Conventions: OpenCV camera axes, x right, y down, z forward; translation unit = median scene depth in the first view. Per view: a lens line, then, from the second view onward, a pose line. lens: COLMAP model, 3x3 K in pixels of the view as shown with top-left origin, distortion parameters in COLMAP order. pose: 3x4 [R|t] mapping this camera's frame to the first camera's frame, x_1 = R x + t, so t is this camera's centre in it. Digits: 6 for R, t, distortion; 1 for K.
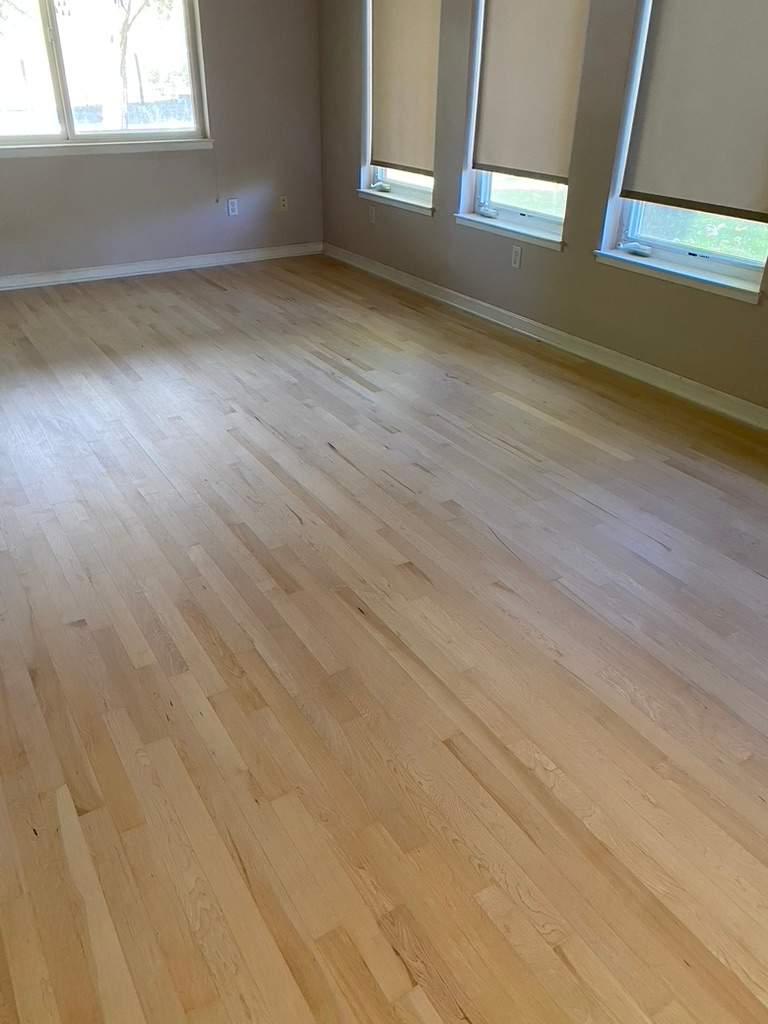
lens RADIAL K [[792.5, 0, 376.4], [0, 792.5, 513.3], [0, 0, 1]] dist [0.049412, -0.063952]
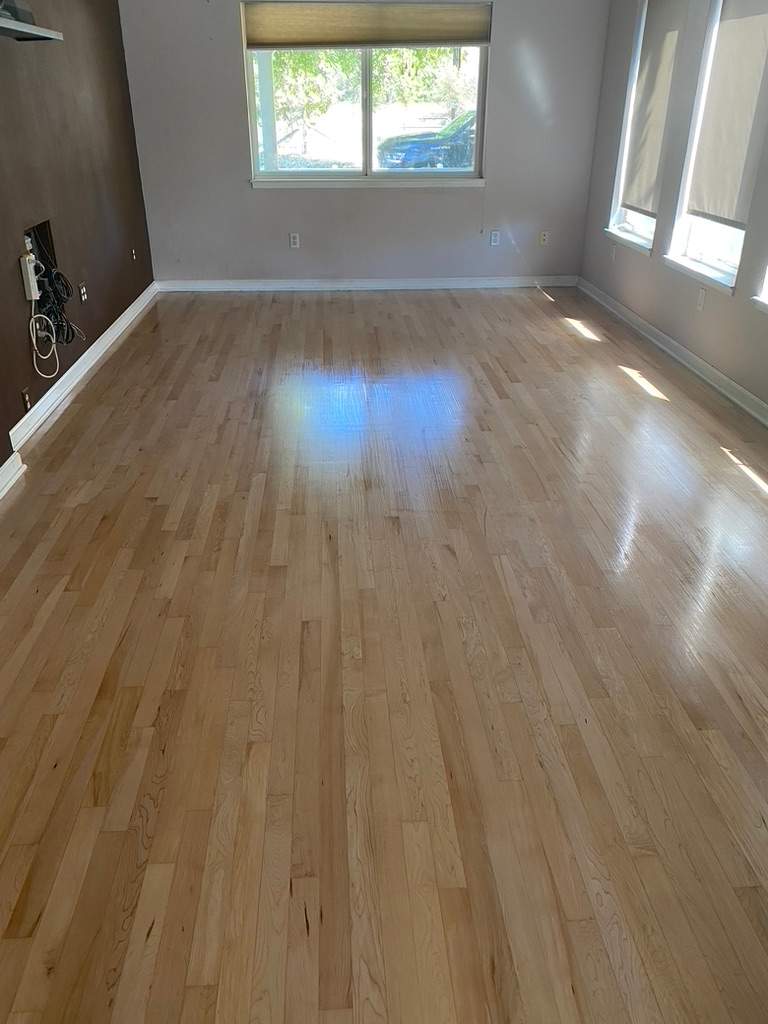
lens RADIAL K [[792.5, 0, 376.4], [0, 792.5, 513.3], [0, 0, 1]] dist [0.049412, -0.063952]
pose [[0.883226, 0.209532, -0.419533, 0.327225], [-0.228755, 0.973473, 0.004603, 0.036659], [0.409368, 0.091904, 0.907729, -0.069608]]
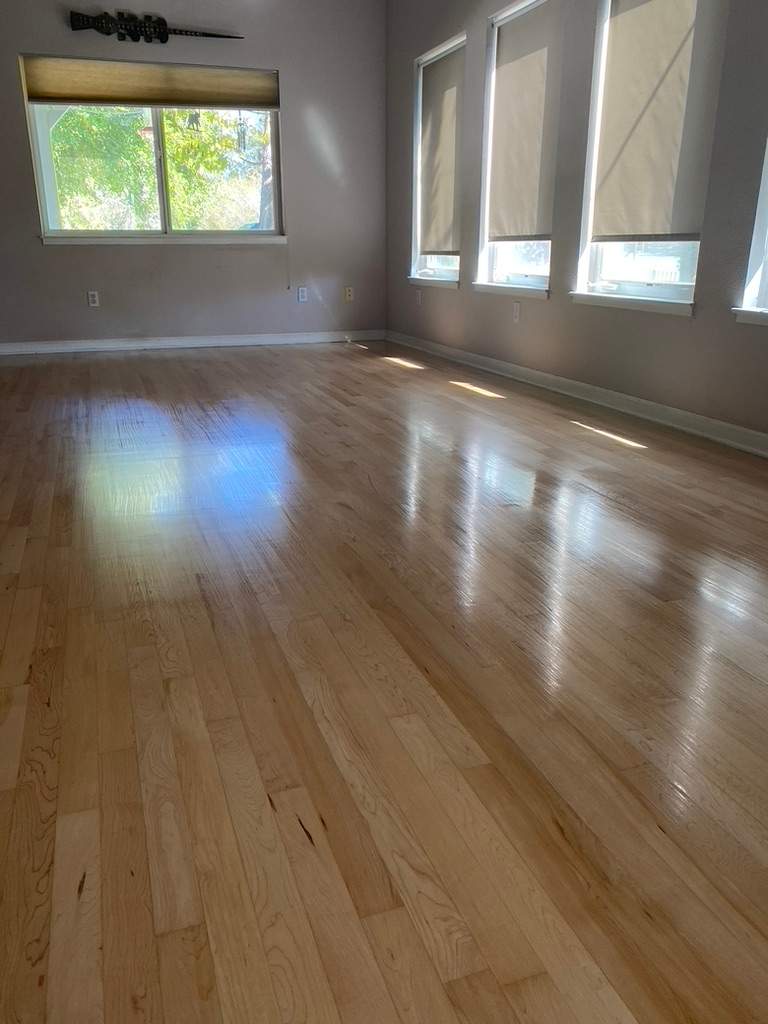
lens RADIAL K [[792.5, 0, 376.4], [0, 792.5, 513.3], [0, 0, 1]] dist [0.049412, -0.063952]
pose [[0.977127, 0.059032, -0.204297, 0.252014], [-0.098160, 0.977432, -0.187058, 0.178483], [0.188645, 0.202833, 0.960870, -0.003523]]
